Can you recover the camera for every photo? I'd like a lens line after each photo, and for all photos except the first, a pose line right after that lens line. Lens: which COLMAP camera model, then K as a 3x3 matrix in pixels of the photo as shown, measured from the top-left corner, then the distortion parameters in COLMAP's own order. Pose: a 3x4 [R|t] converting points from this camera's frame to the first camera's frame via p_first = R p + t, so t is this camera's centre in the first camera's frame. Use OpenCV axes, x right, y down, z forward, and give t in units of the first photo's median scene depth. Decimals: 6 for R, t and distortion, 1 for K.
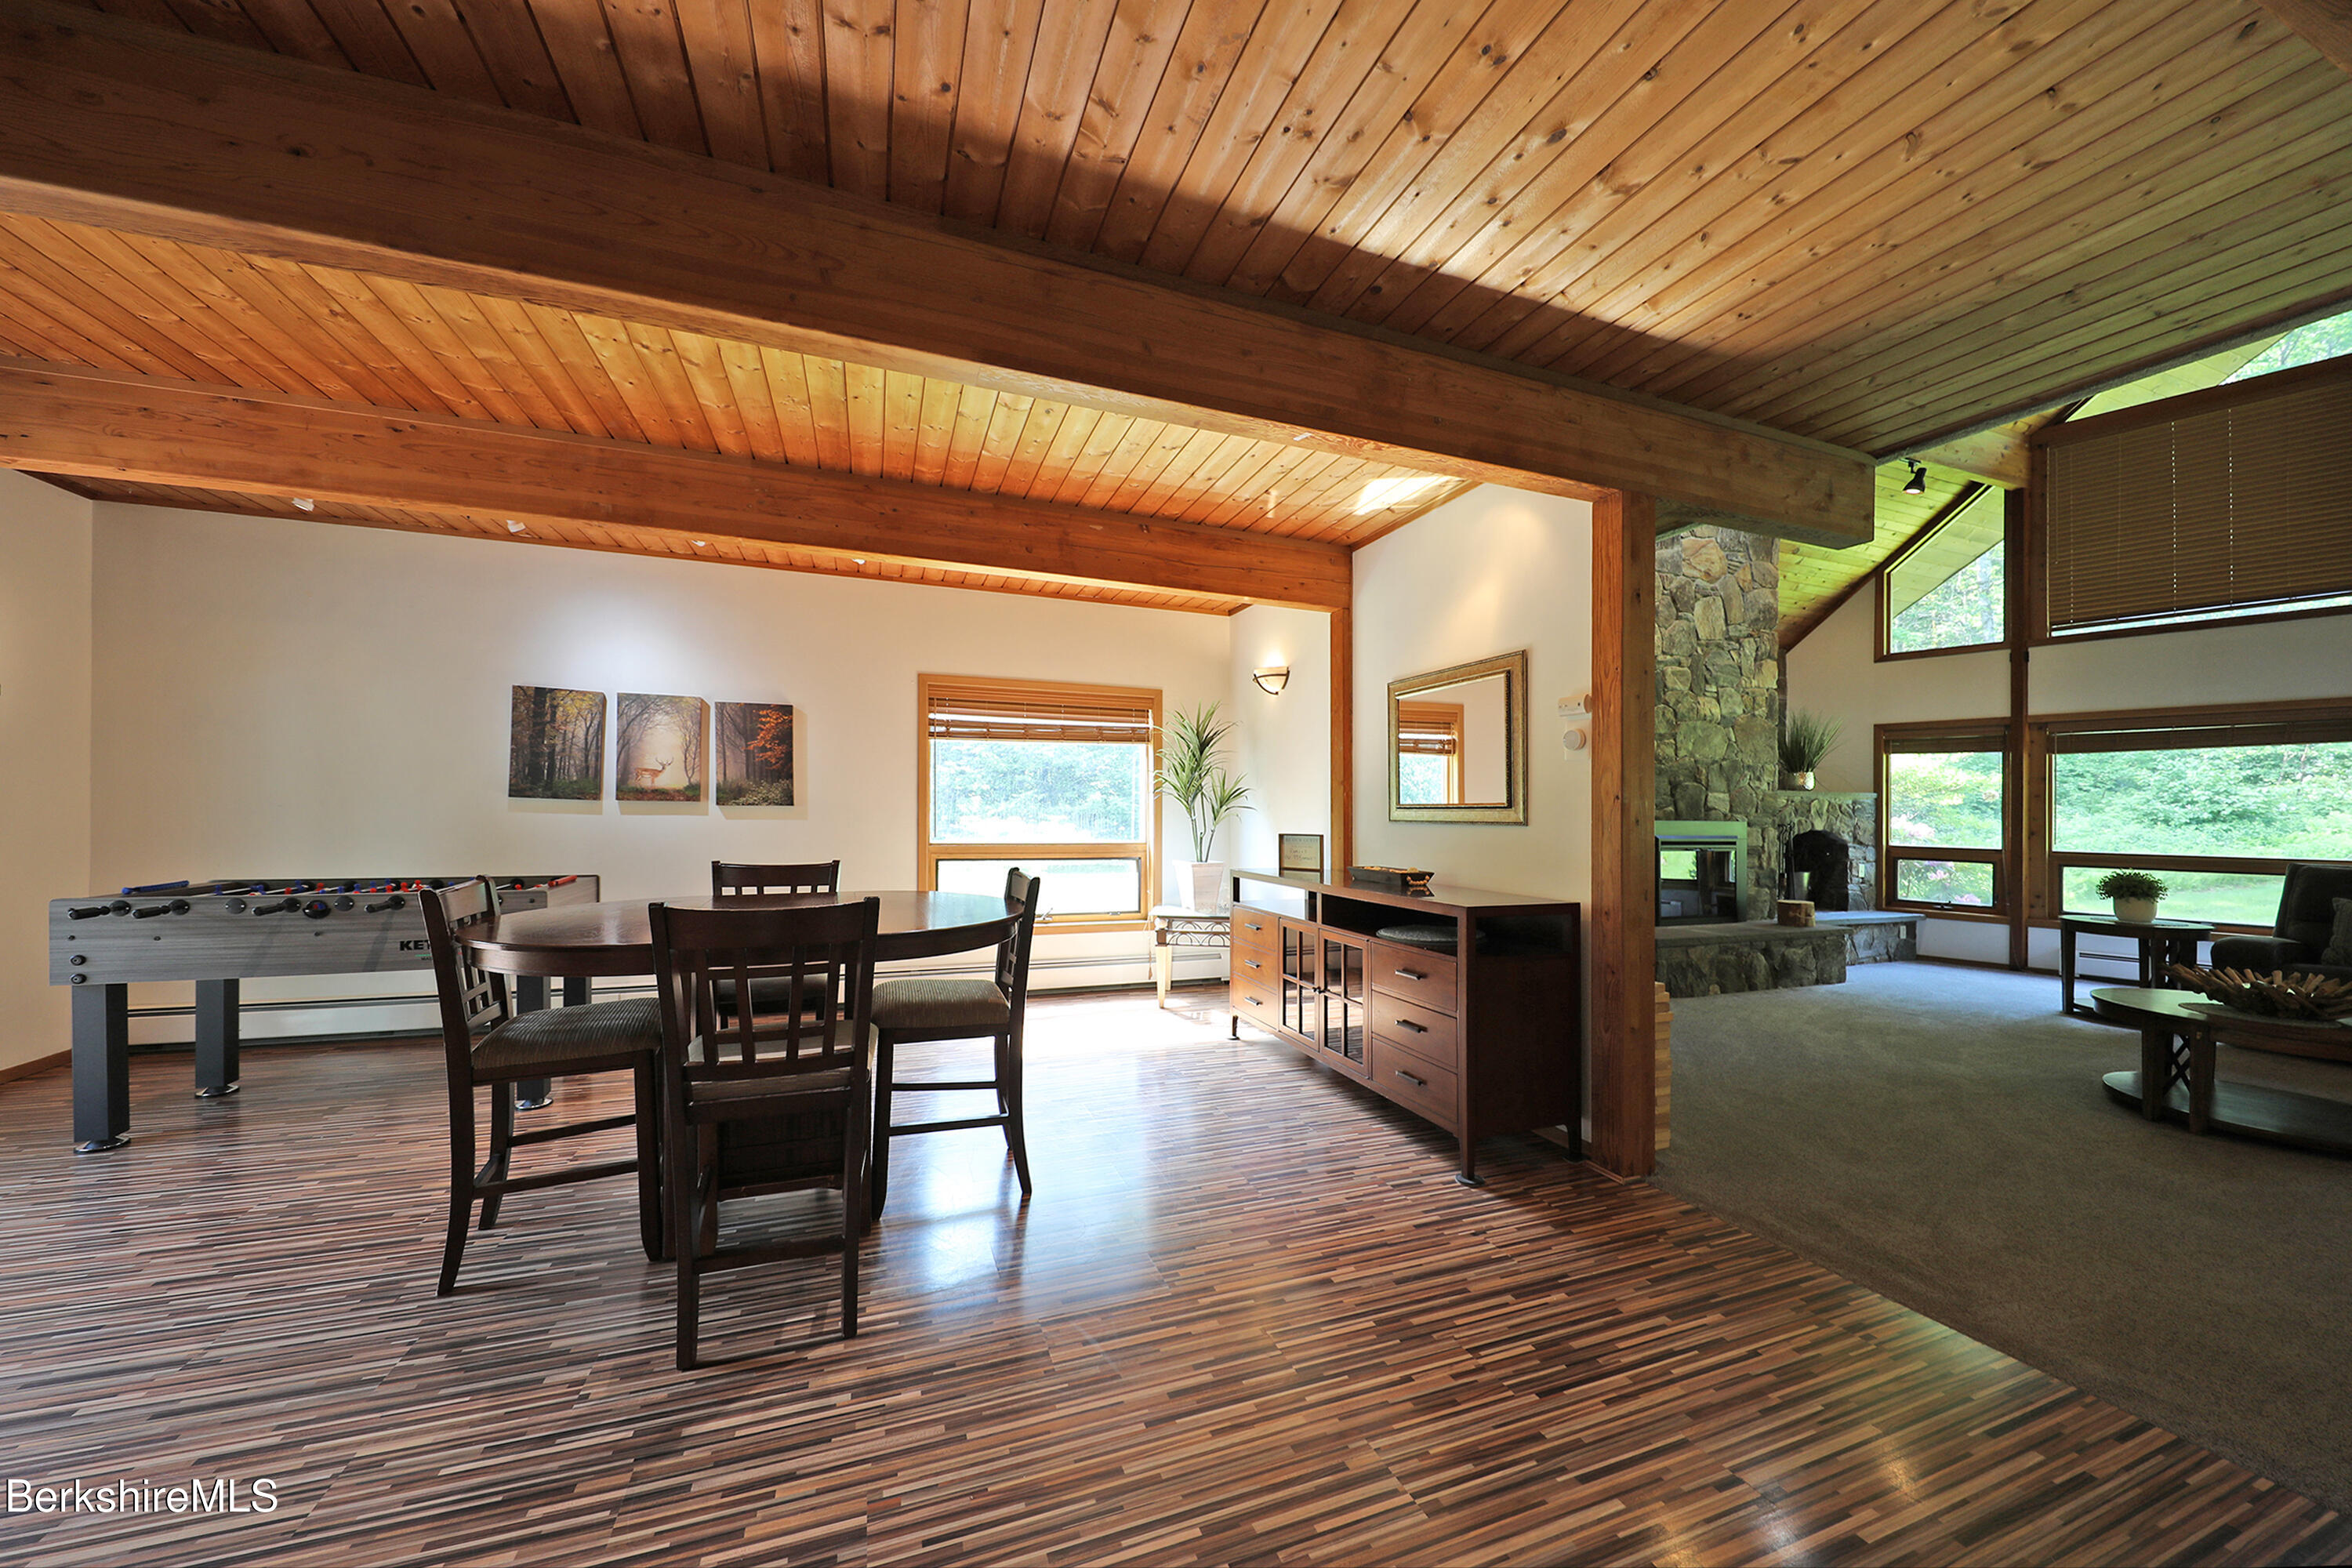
lens RADIAL K [[798.4, 0, 1149.6], [0, 798.4, 814.6], [0, 0, 1]] dist [0.006153, -0.000431]
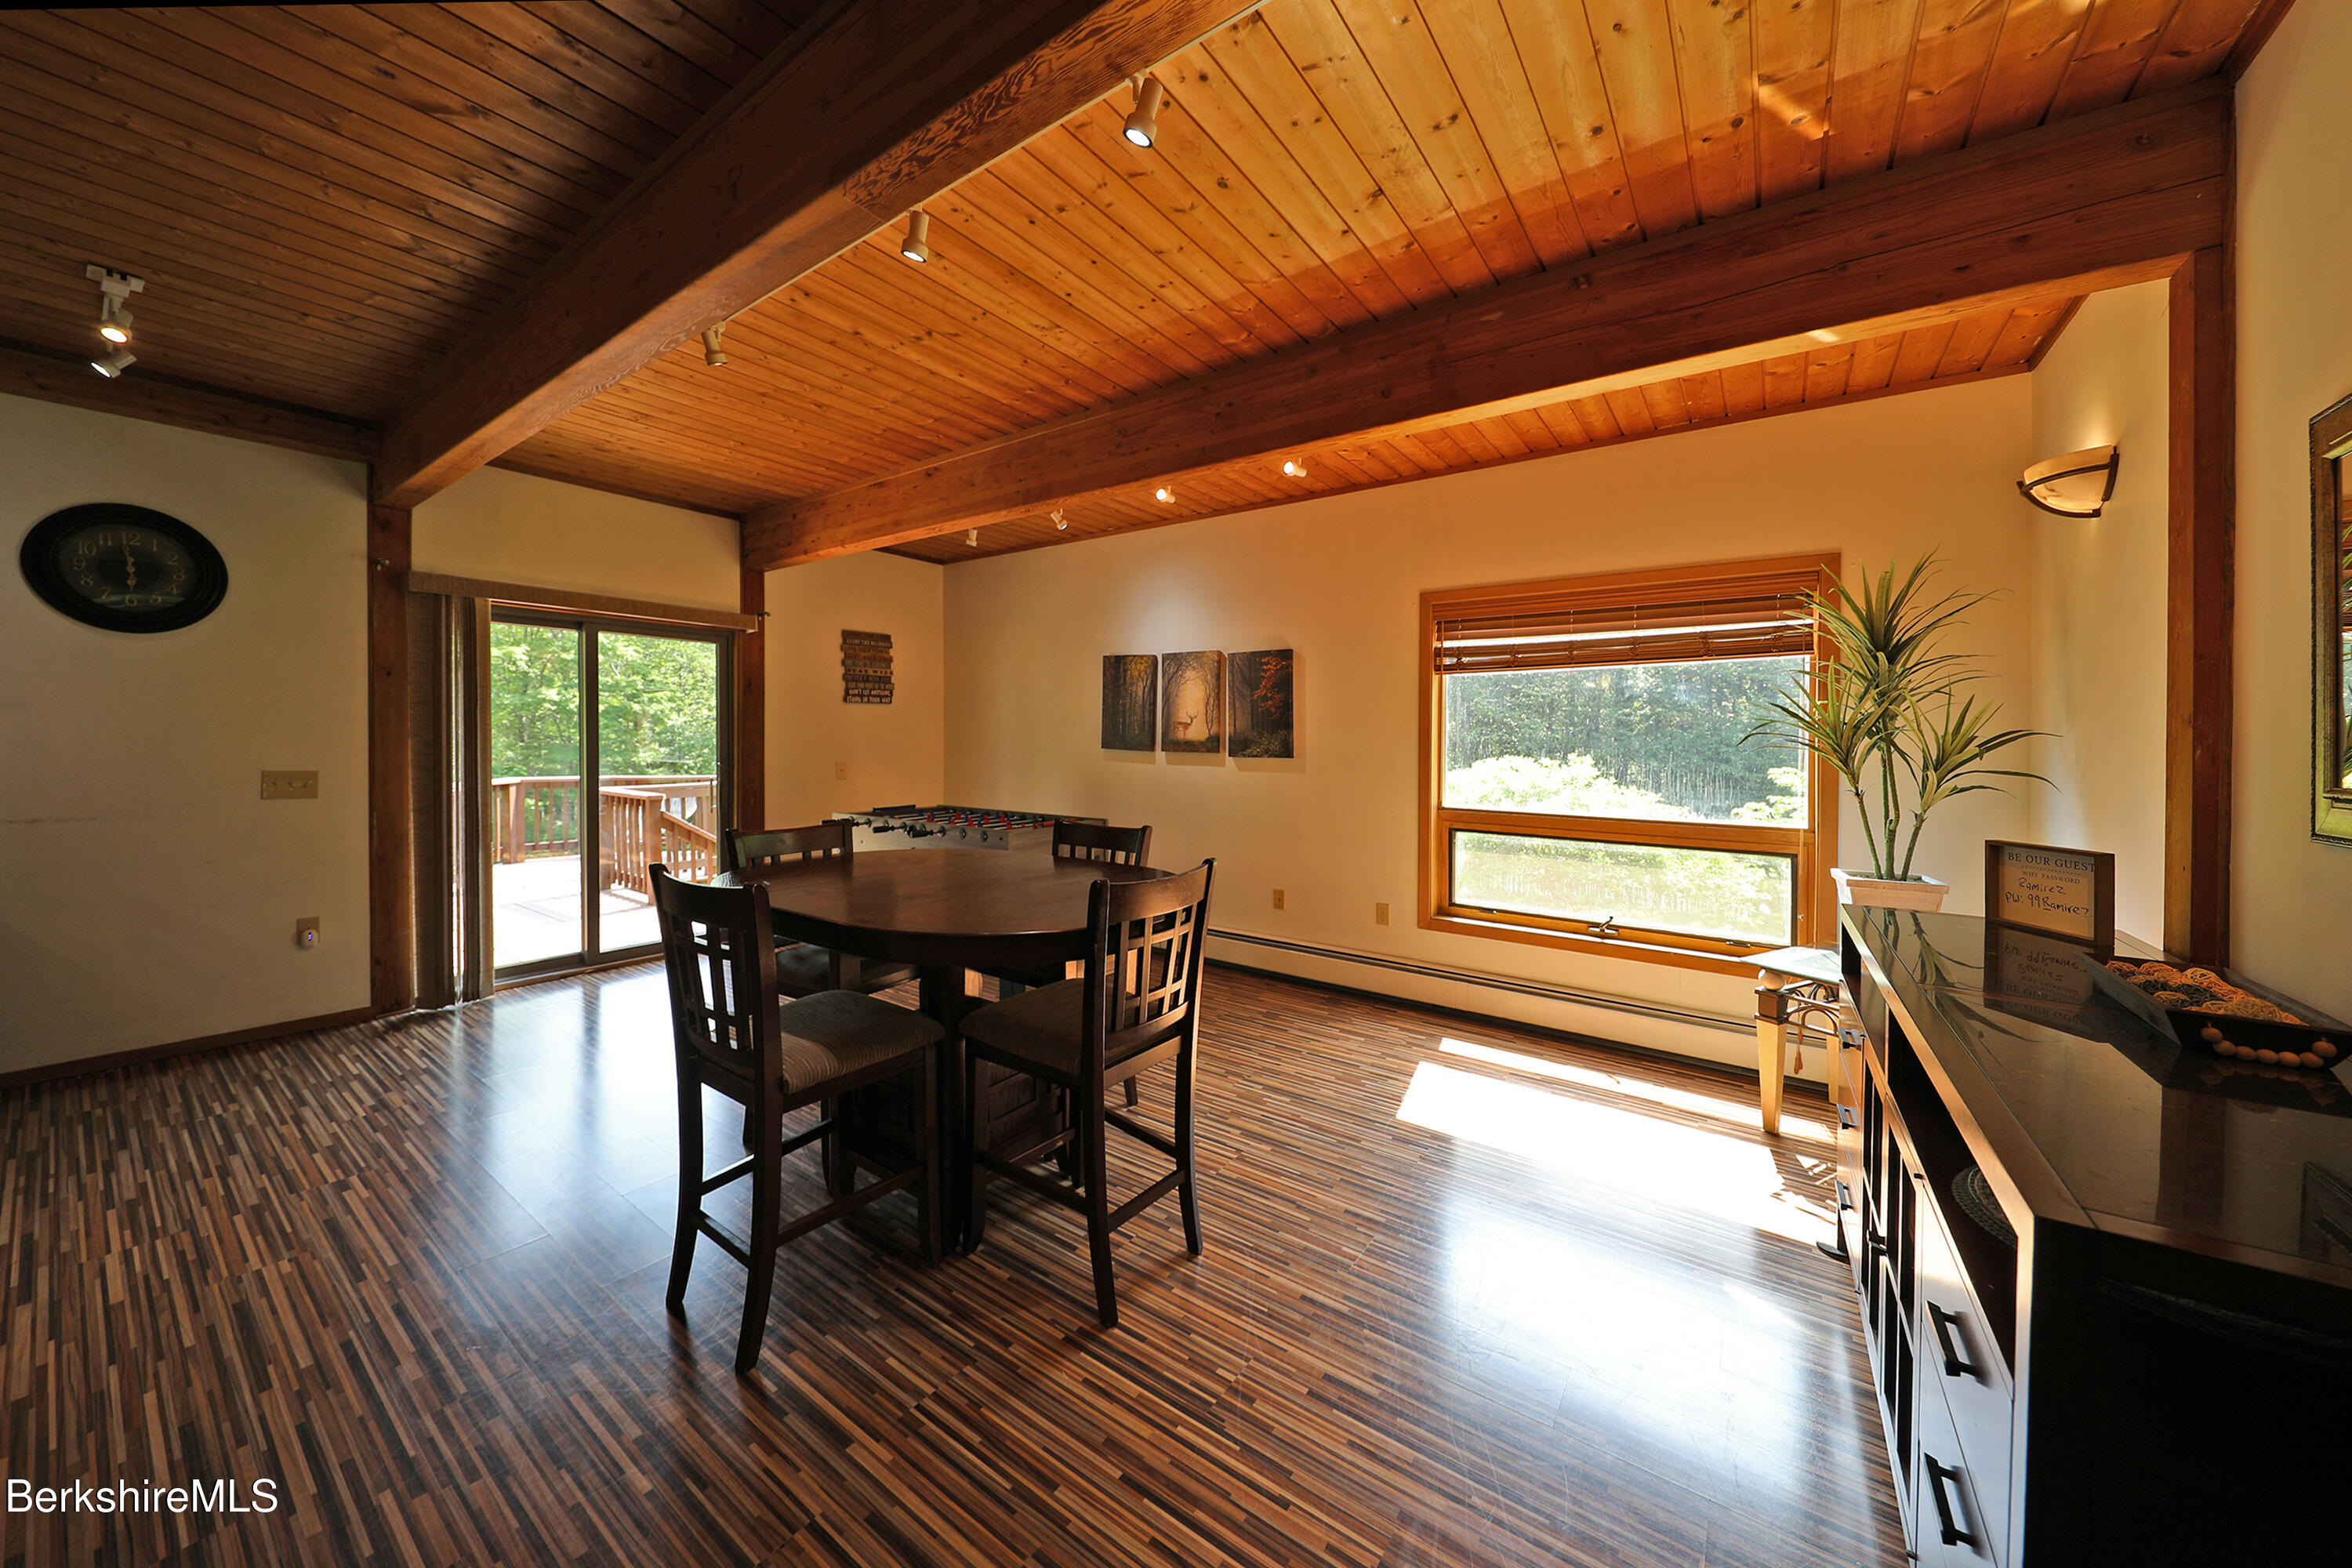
lens RADIAL K [[823.2, 0, 1175.7], [0, 823.2, 773.6], [0, 0, 1]] dist [0.008439, -0.001404]
pose [[0.574366, 0.028652, -0.818097, 0.211350], [-0.008598, 0.999543, 0.028970, -0.015822], [0.818553, -0.009606, 0.574350, 0.280118]]
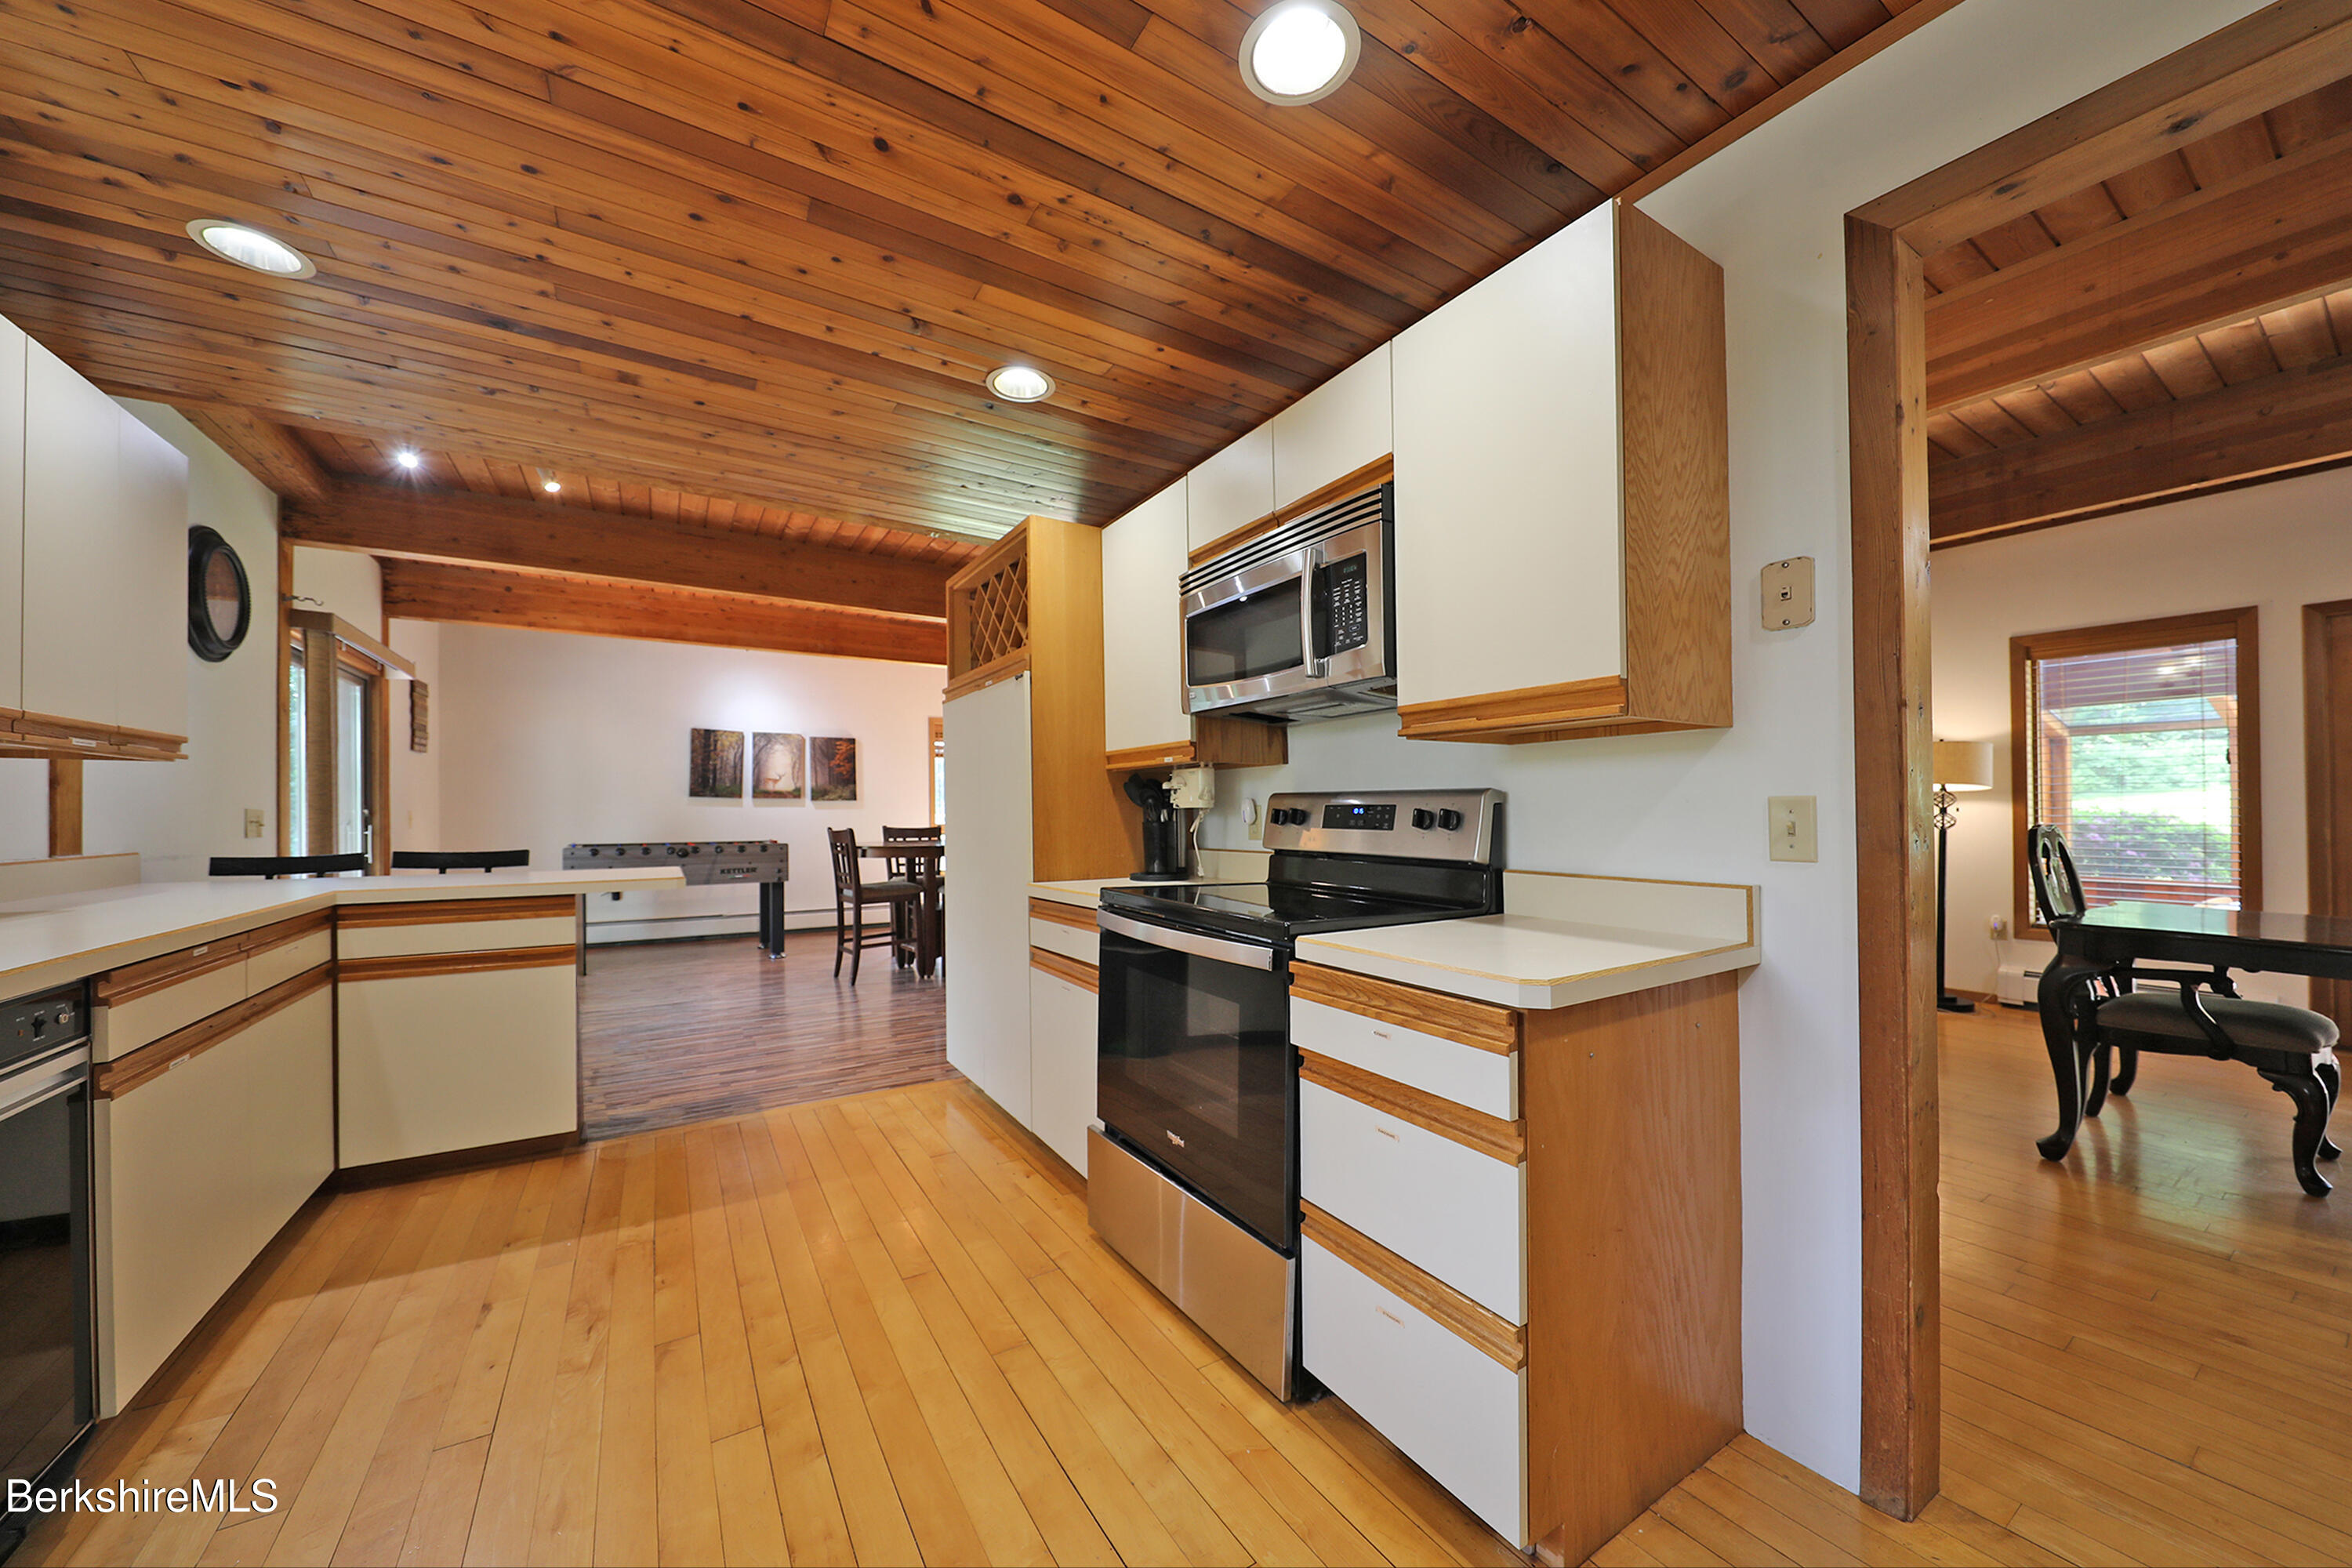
lens RADIAL K [[847.4, 0, 1154.7], [0, 847.4, 802.6], [0, 0, 1]] dist [-0.001994, -0.000051]
pose [[0.978652, -0.011188, 0.205220, -0.169522], [0.013653, 0.999851, -0.010596, 0.015987], [-0.205070, 0.013171, 0.978659, -0.654736]]
